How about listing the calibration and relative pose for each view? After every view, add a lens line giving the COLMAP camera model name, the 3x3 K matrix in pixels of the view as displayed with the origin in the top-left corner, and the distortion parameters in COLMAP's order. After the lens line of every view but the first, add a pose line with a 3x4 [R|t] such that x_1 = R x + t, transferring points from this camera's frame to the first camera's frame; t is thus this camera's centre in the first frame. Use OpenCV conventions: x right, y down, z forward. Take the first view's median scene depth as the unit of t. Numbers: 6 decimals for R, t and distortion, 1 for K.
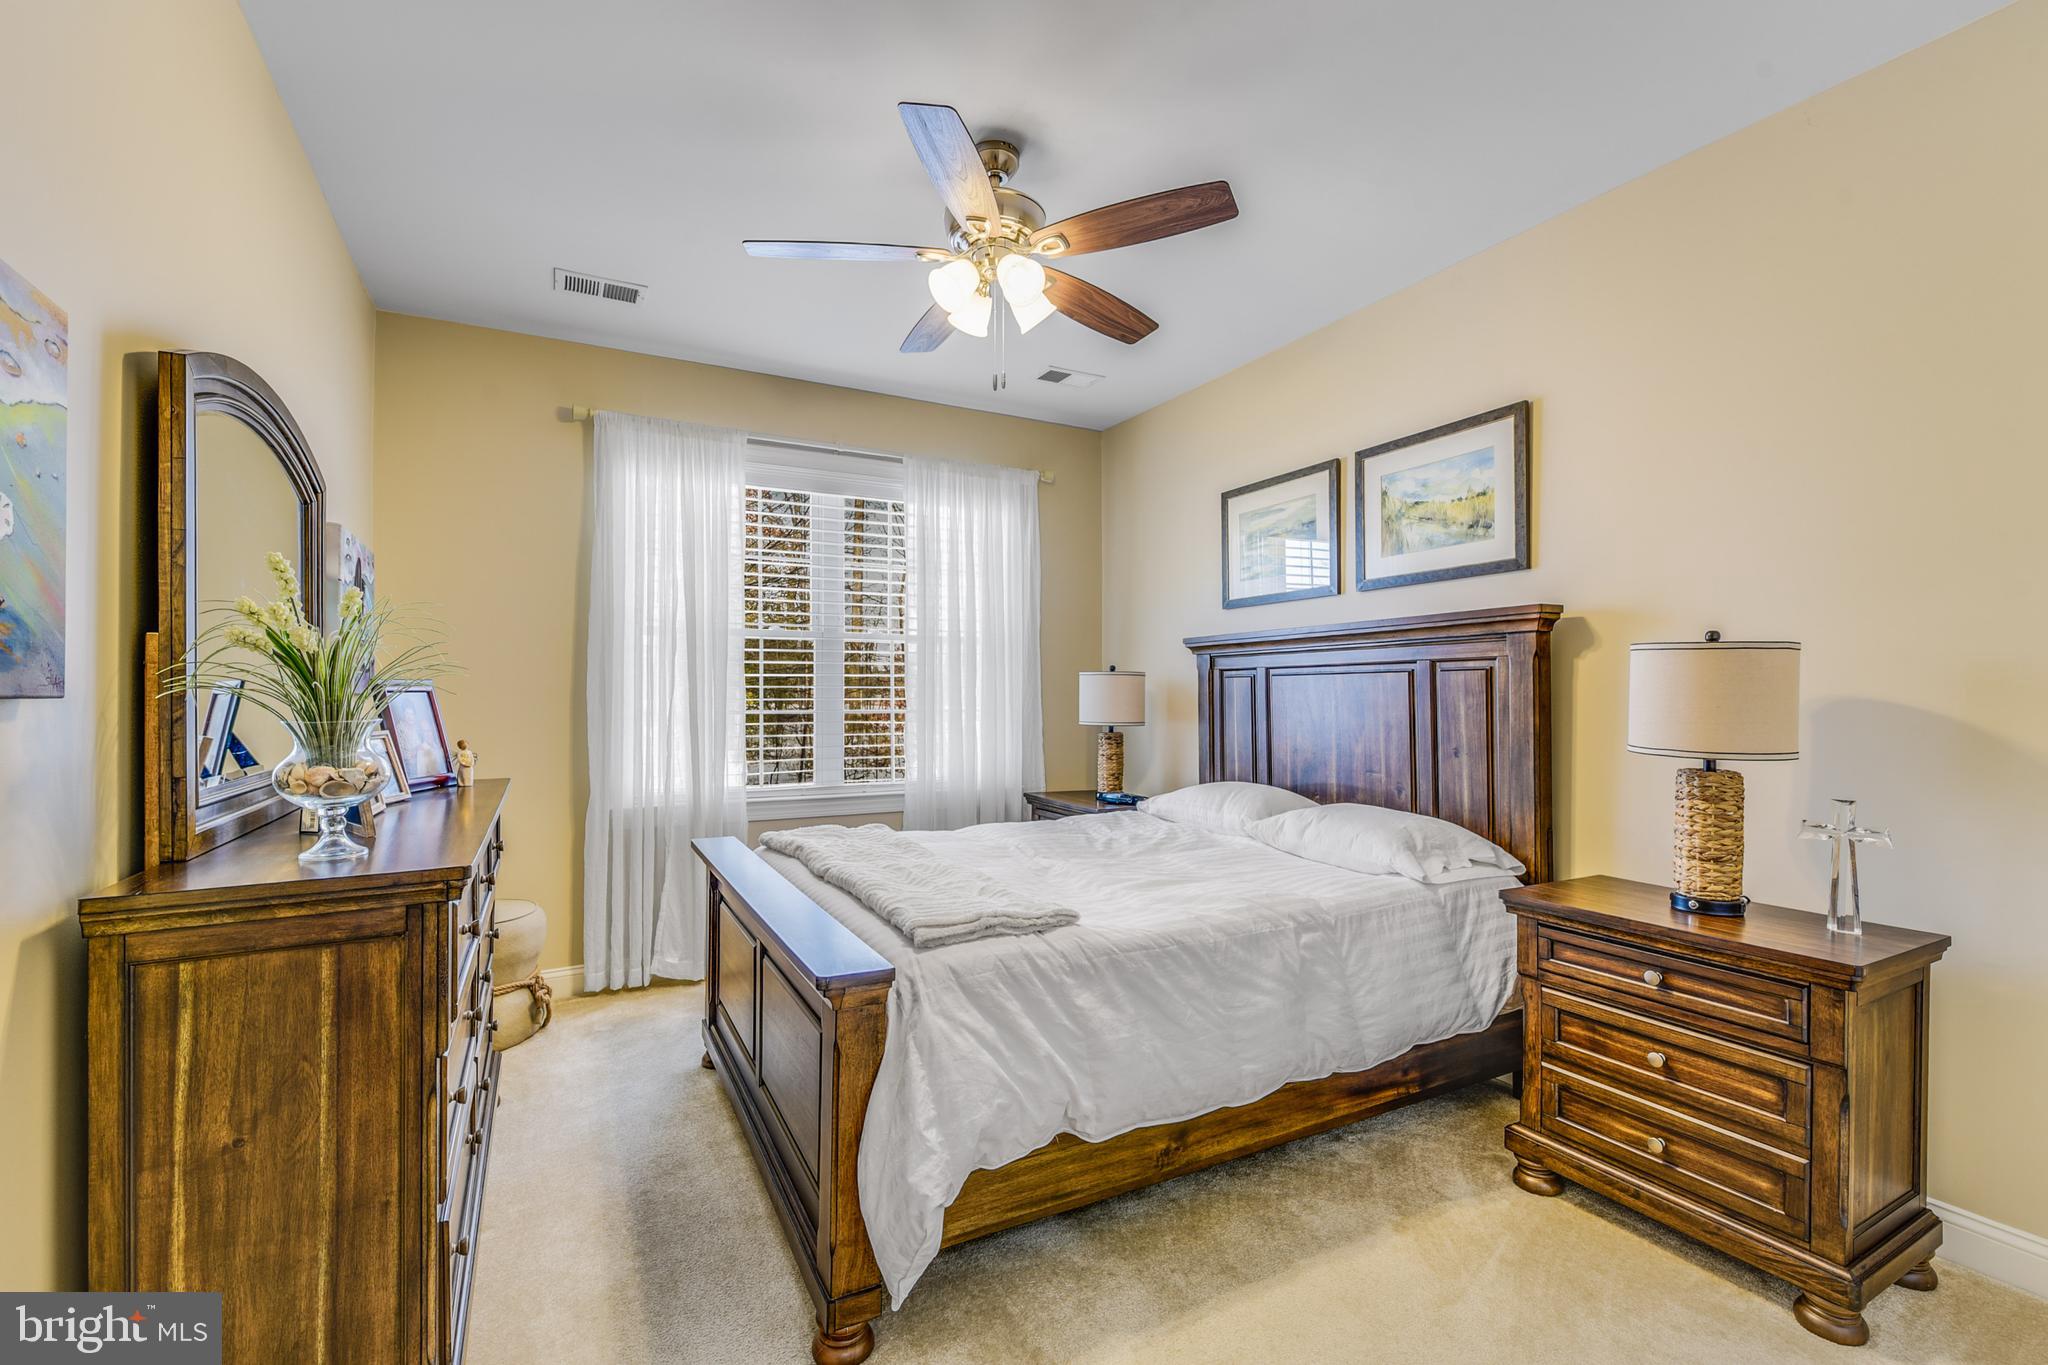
lens RADIAL K [[896.0, 0, 1056.2], [0, 896.0, 671.5], [0, 0, 1]] dist [-0.003757, -0.008198]
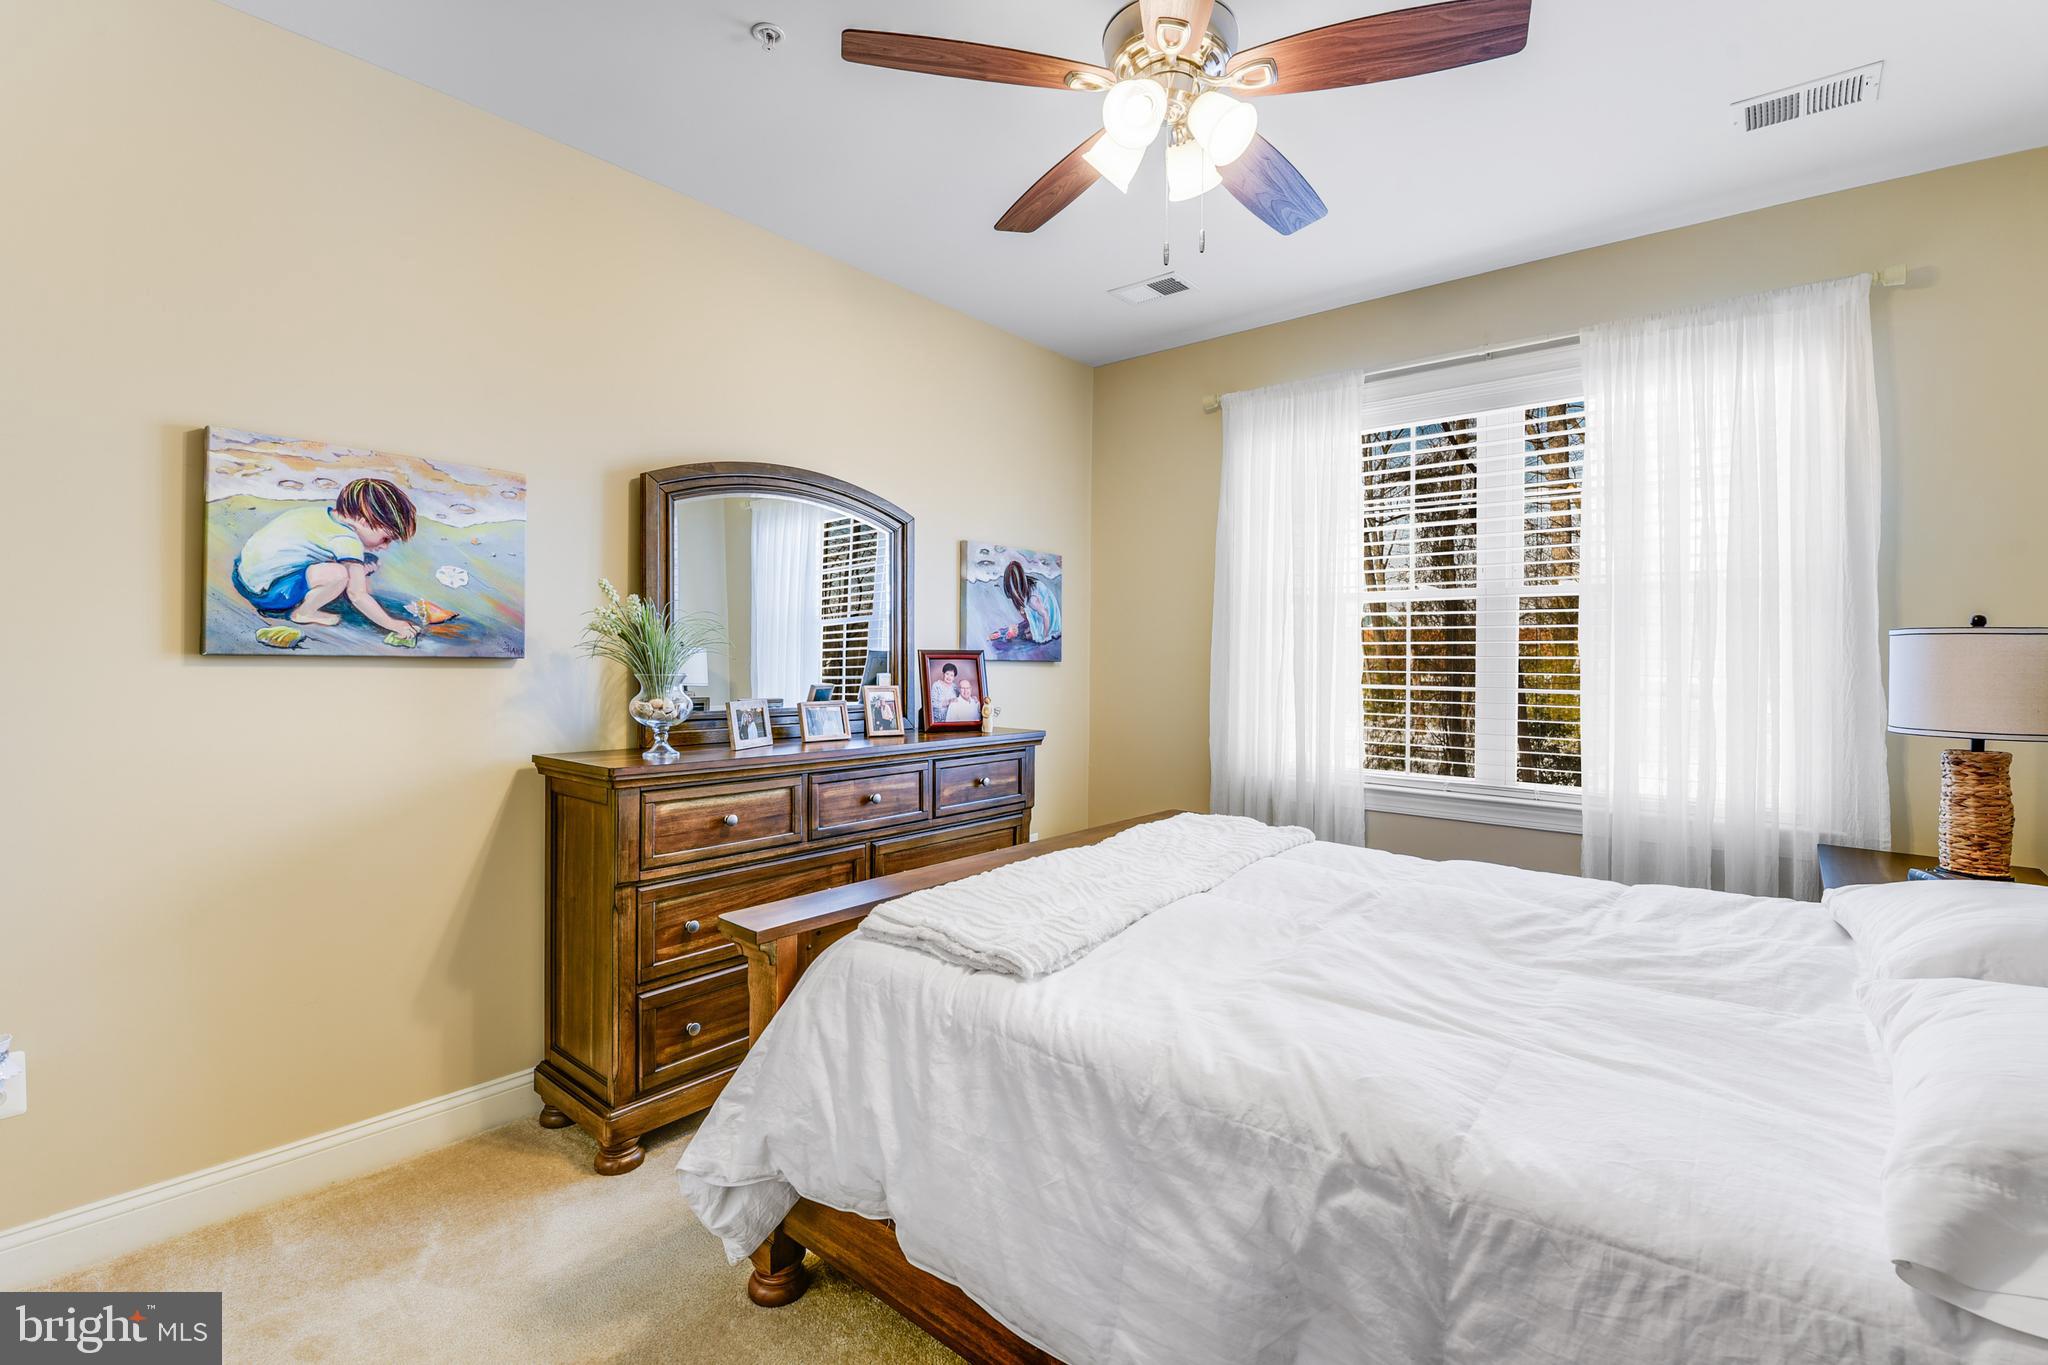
lens RADIAL K [[896.0, 0, 1055.1], [0, 896.0, 658.8], [0, 0, 1]] dist [-0.003757, -0.008198]
pose [[0.390622, 0.004784, -0.920539, 0.332149], [0.008376, 0.999927, 0.008751, 0.008061], [0.920513, -0.011129, 0.390553, 0.355456]]
